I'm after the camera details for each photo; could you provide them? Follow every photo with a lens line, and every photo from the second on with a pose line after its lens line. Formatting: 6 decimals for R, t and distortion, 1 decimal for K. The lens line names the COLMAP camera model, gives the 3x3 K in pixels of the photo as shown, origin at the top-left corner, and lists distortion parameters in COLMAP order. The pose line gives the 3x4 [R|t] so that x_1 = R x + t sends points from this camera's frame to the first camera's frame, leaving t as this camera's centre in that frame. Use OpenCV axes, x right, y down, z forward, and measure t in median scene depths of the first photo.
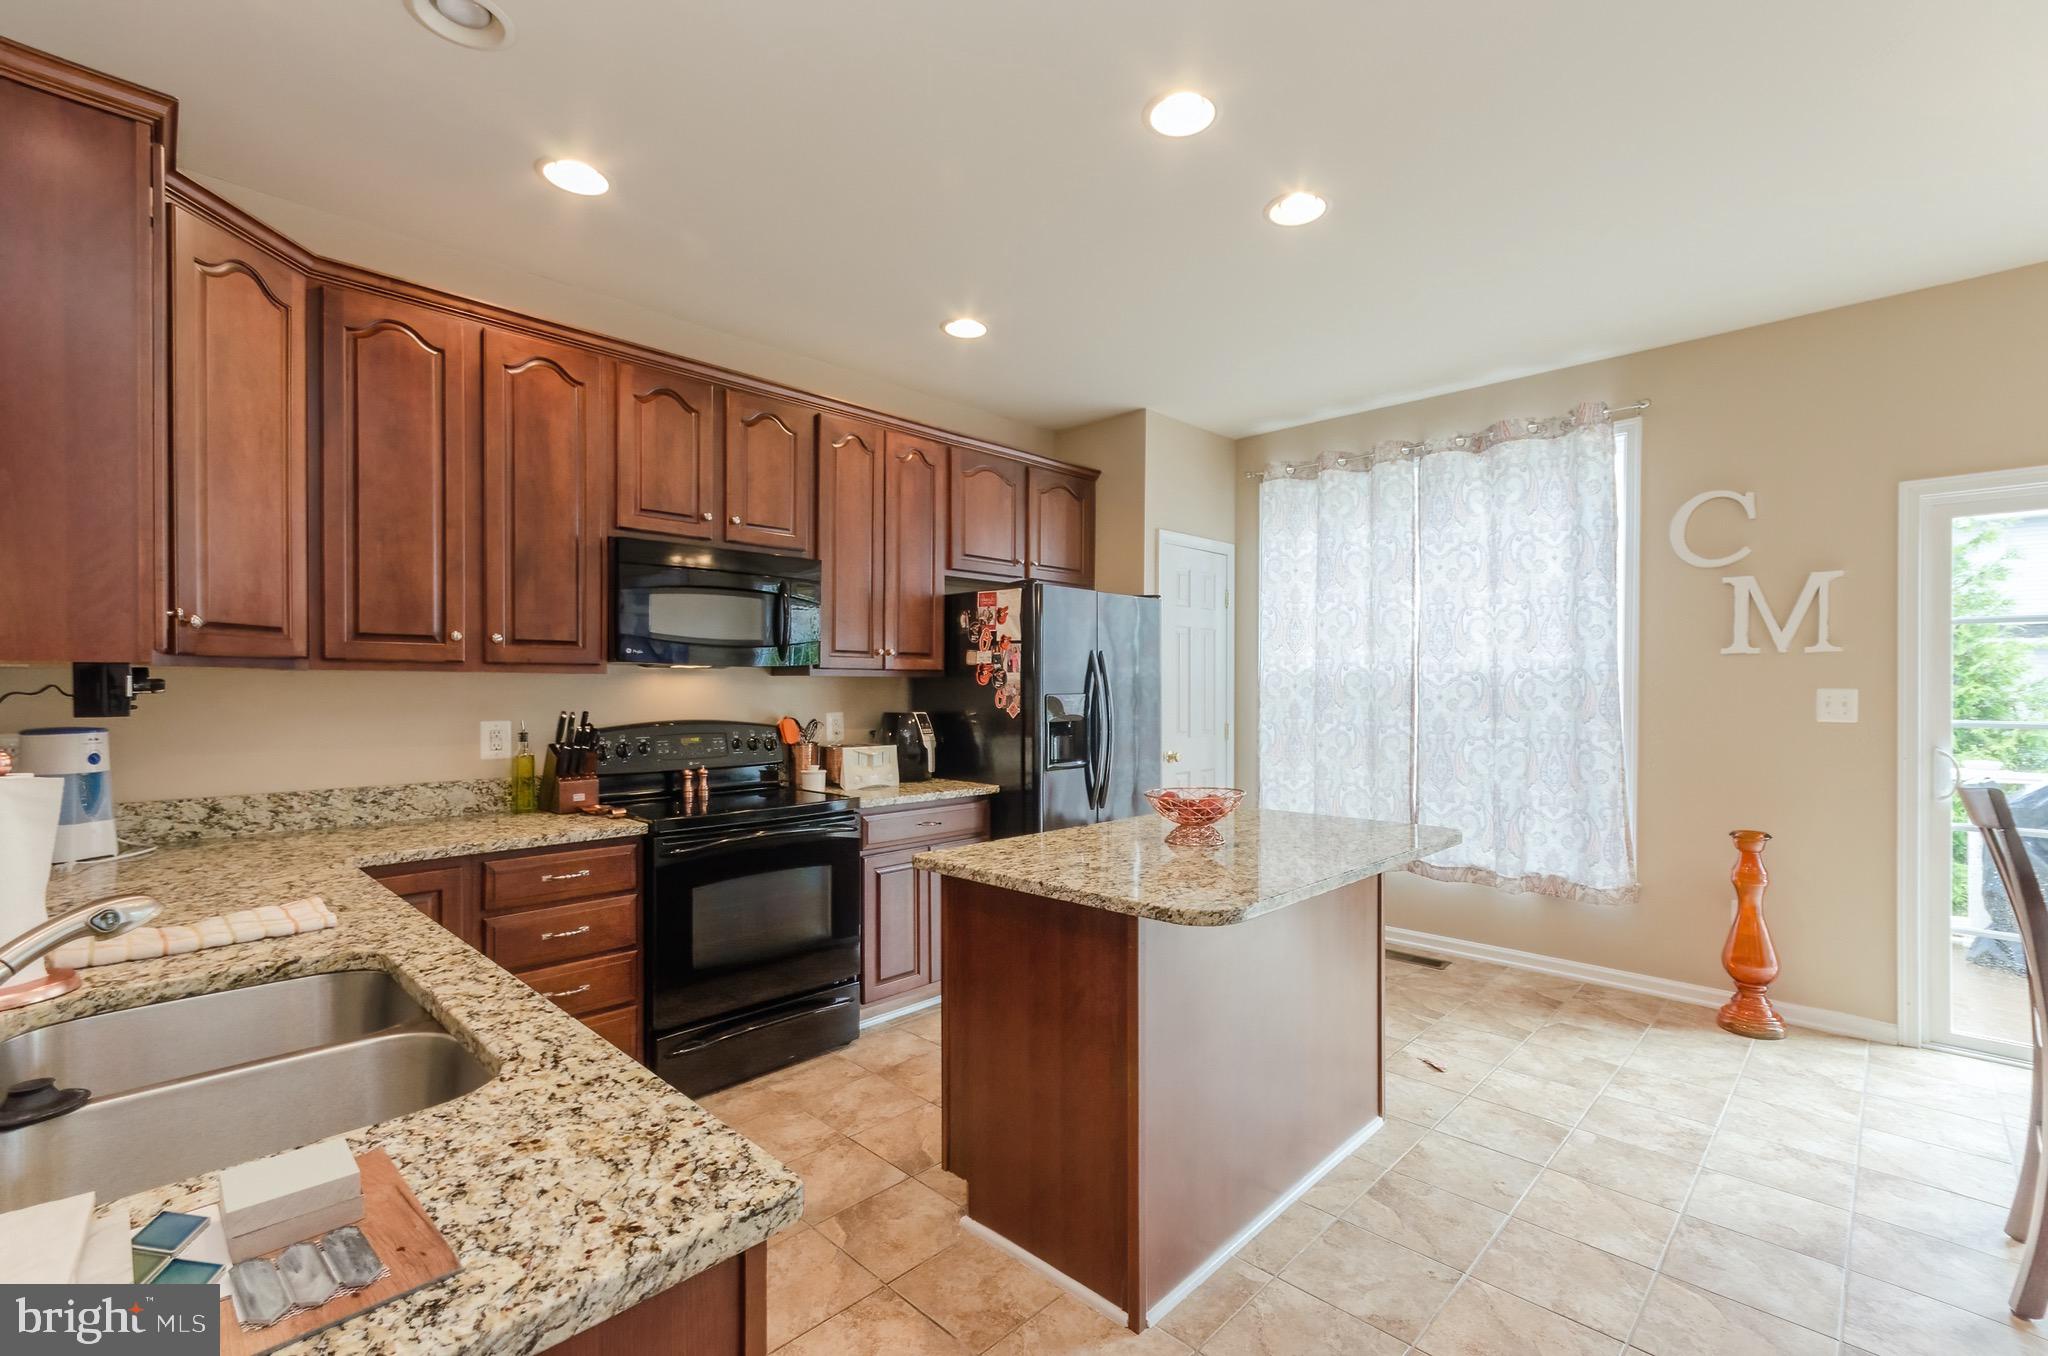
lens RADIAL K [[897.3, 0, 1043.6], [0, 897.3, 689.3], [0, 0, 1]] dist [0.007597, 0.000076]
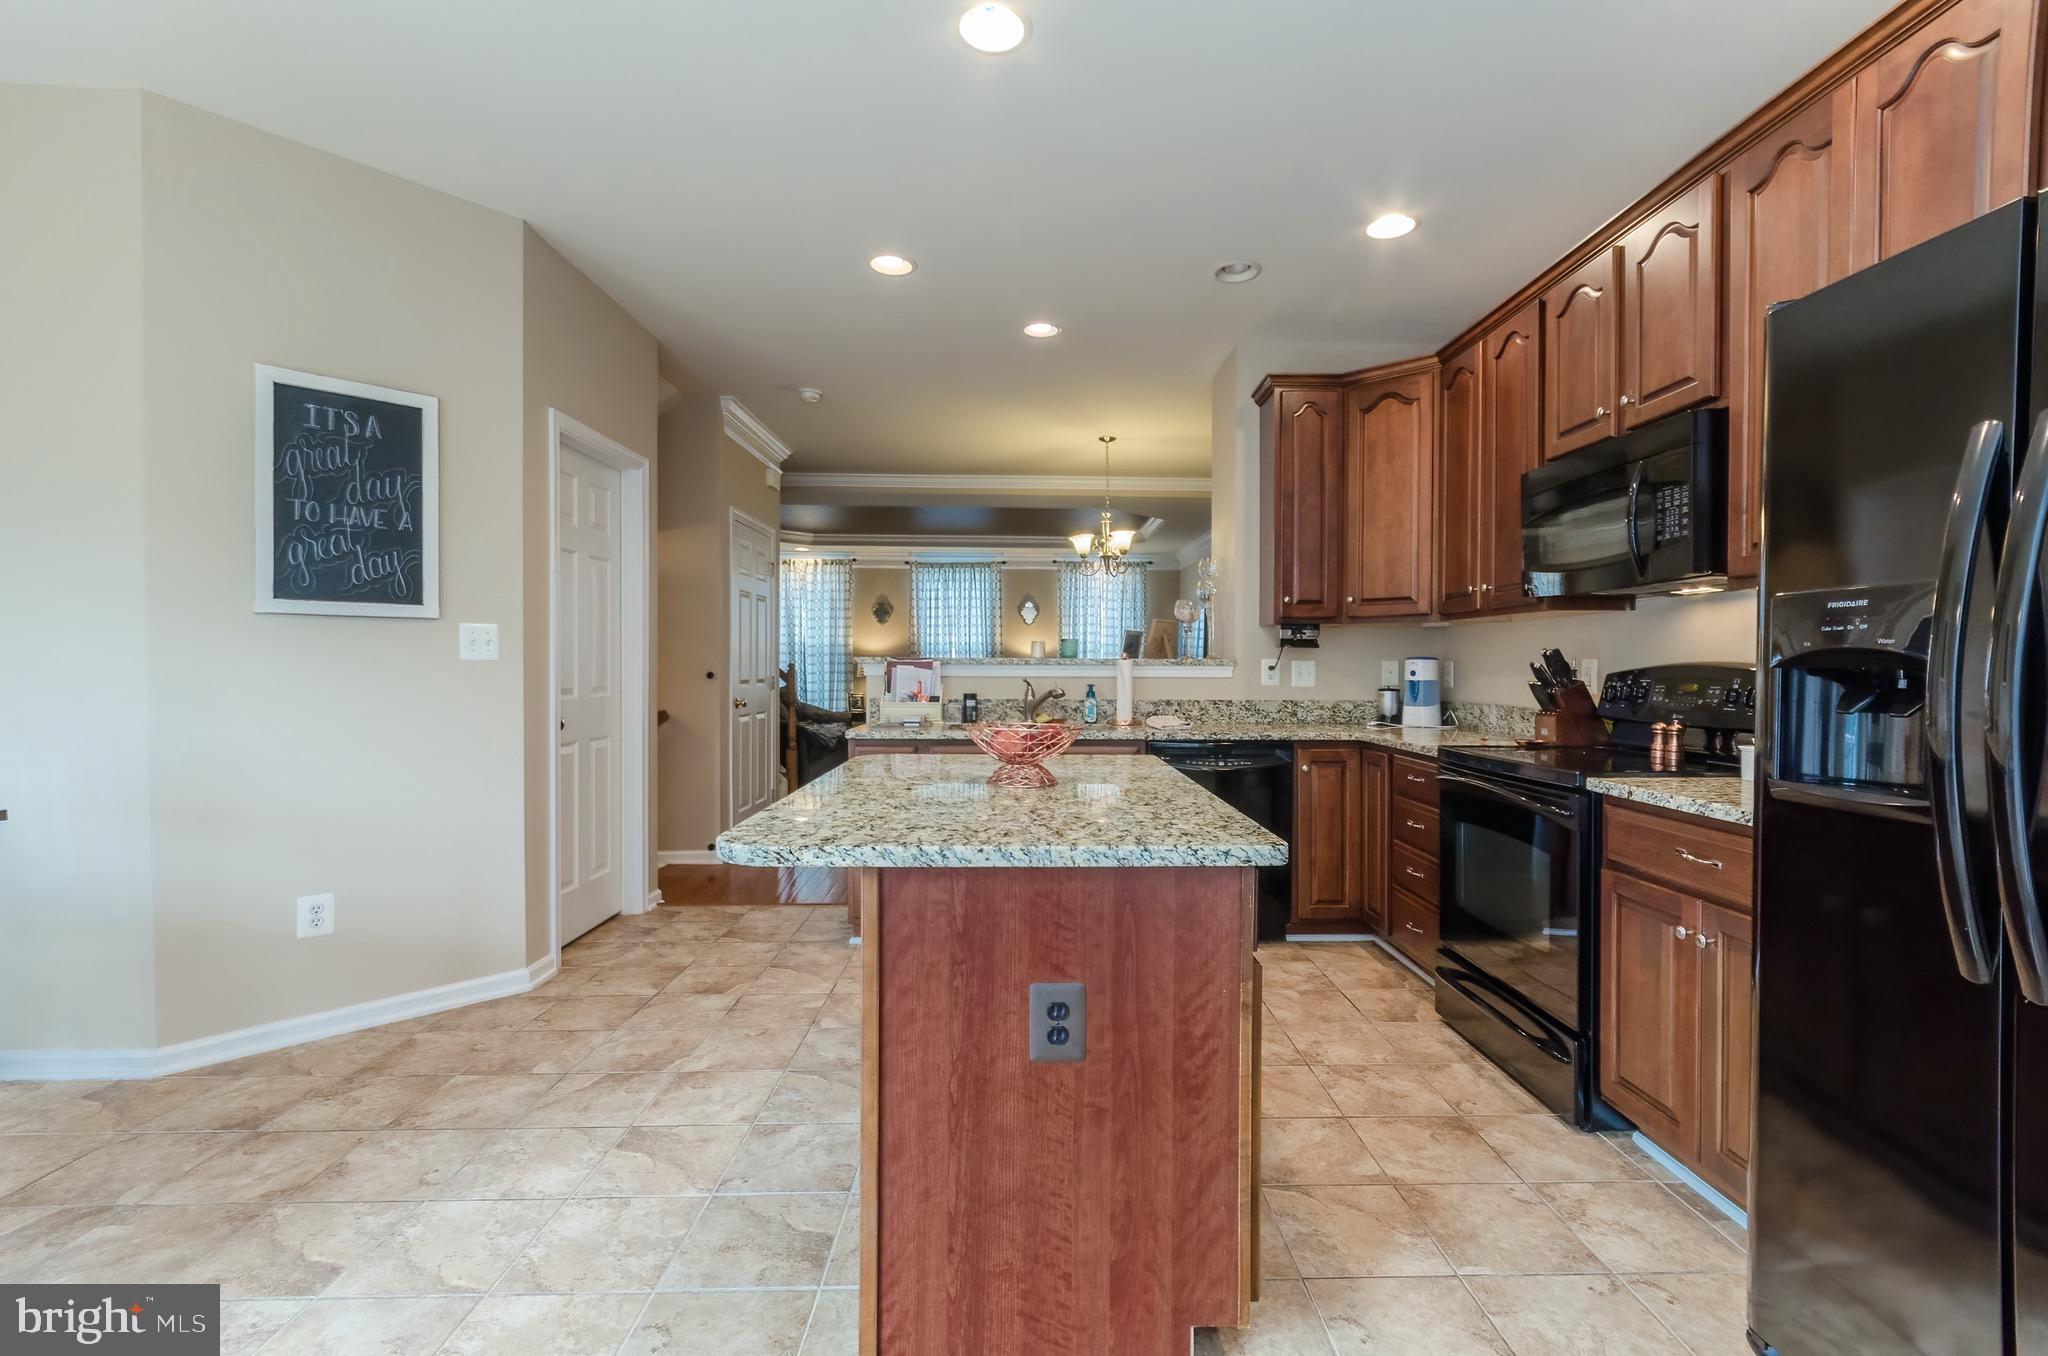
lens RADIAL K [[897.3, 0, 1057.6], [0, 897.3, 675.0], [0, 0, 1]] dist [0.007597, 0.000076]
pose [[-0.694365, 0.003421, -0.719615, 0.549375], [-0.008064, 0.999889, 0.012535, 0.041563], [0.719578, 0.014507, -0.694260, 1.172916]]
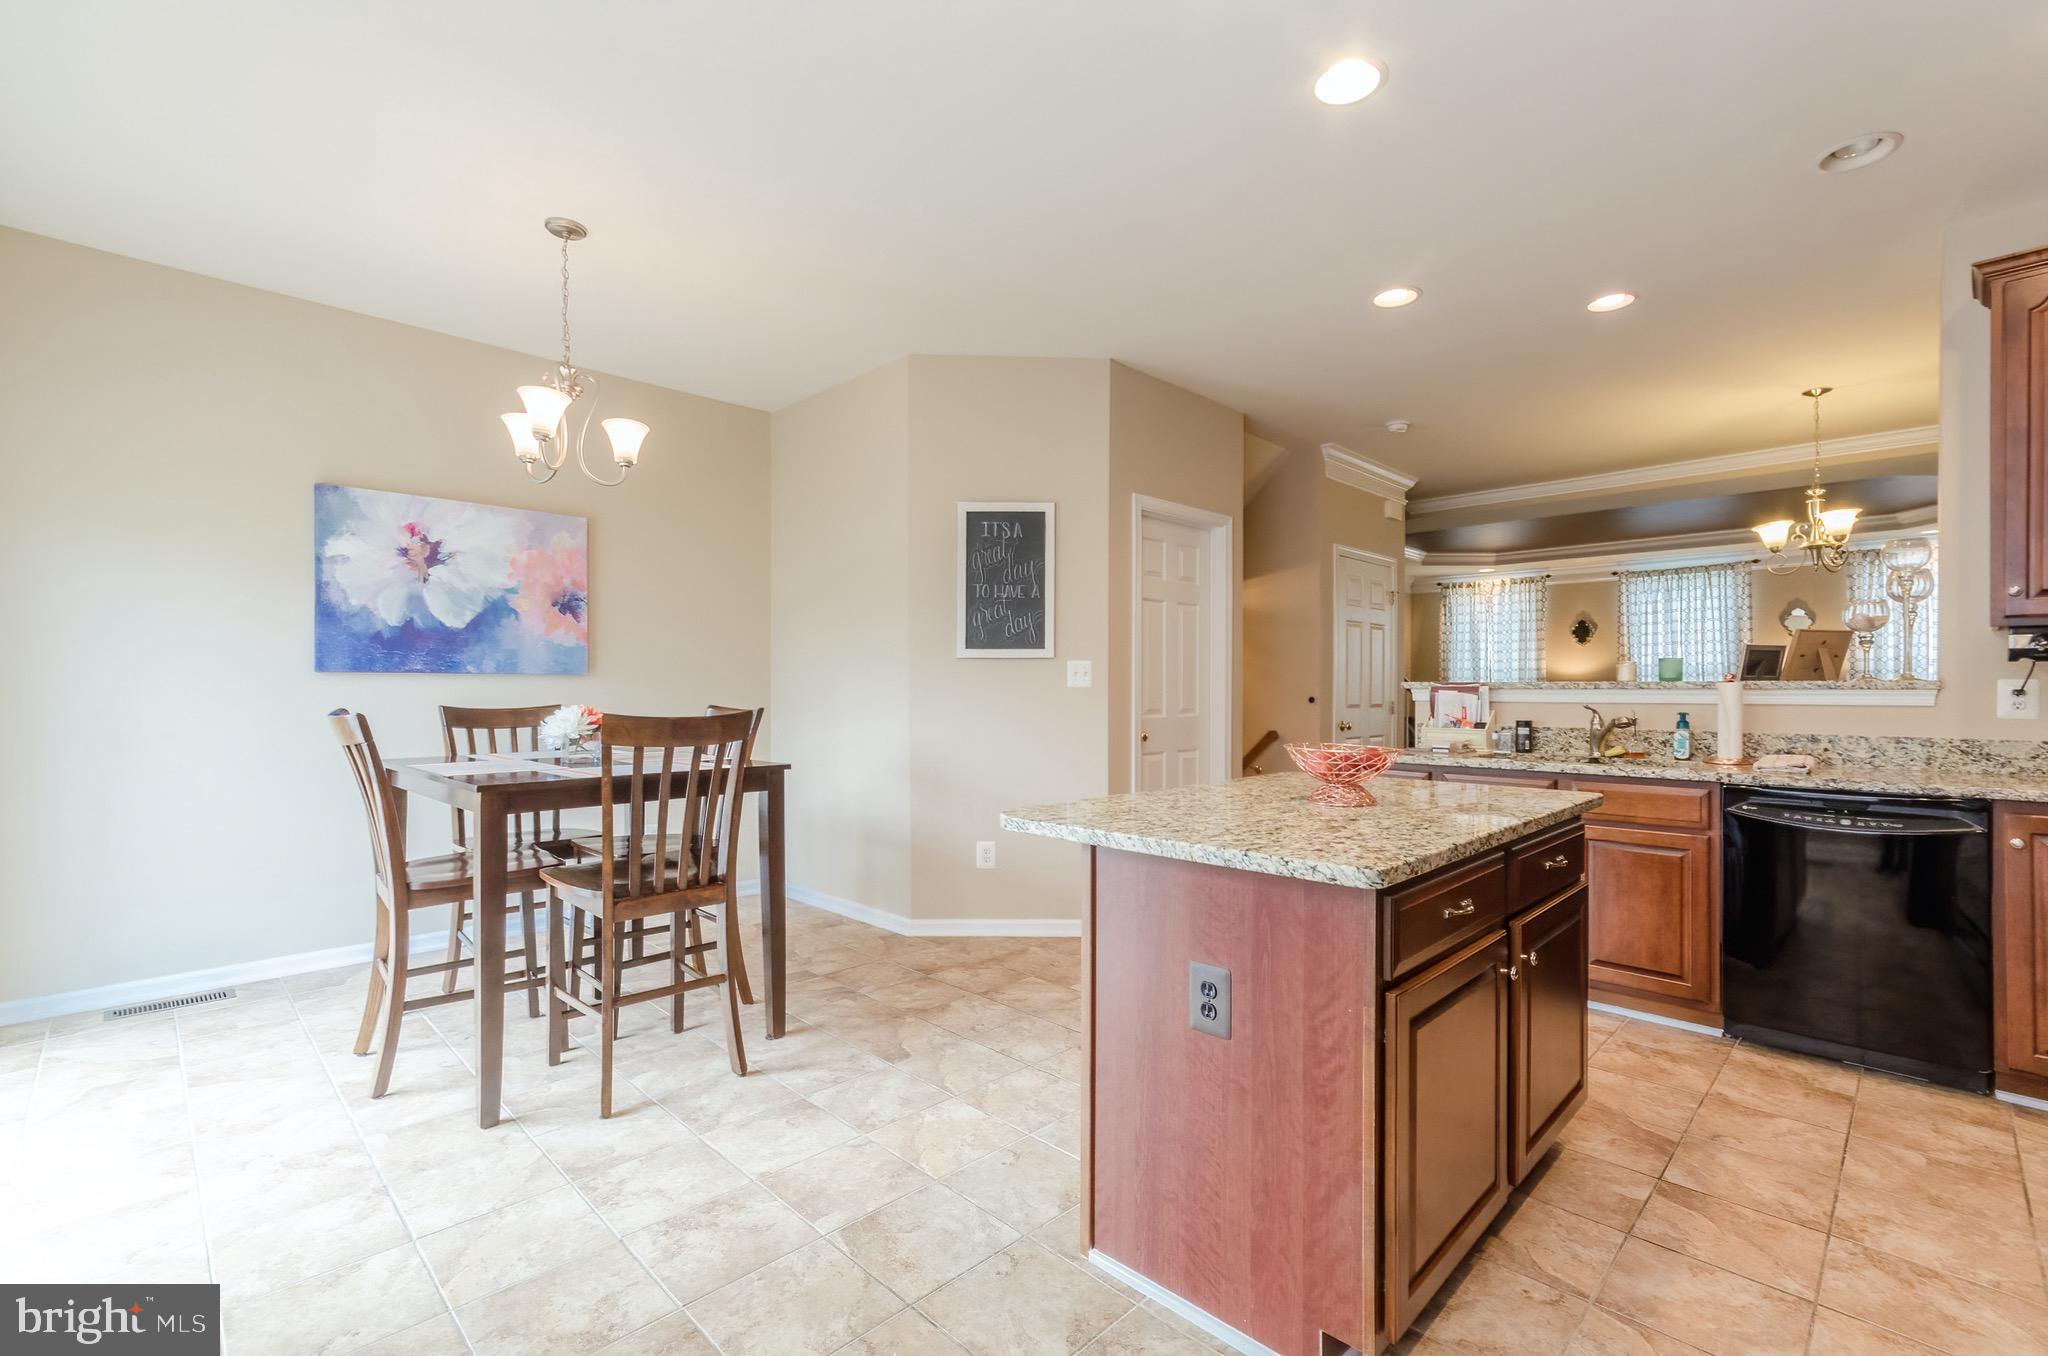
lens RADIAL K [[897.3, 0, 1057.3], [0, 897.3, 687.5], [0, 0, 1]] dist [0.007597, 0.000076]
pose [[-0.999994, -0.002731, 0.002201, 0.324261], [-0.002727, 0.999995, 0.001590, 0.041323], [-0.002206, 0.001584, -0.999996, 1.369314]]
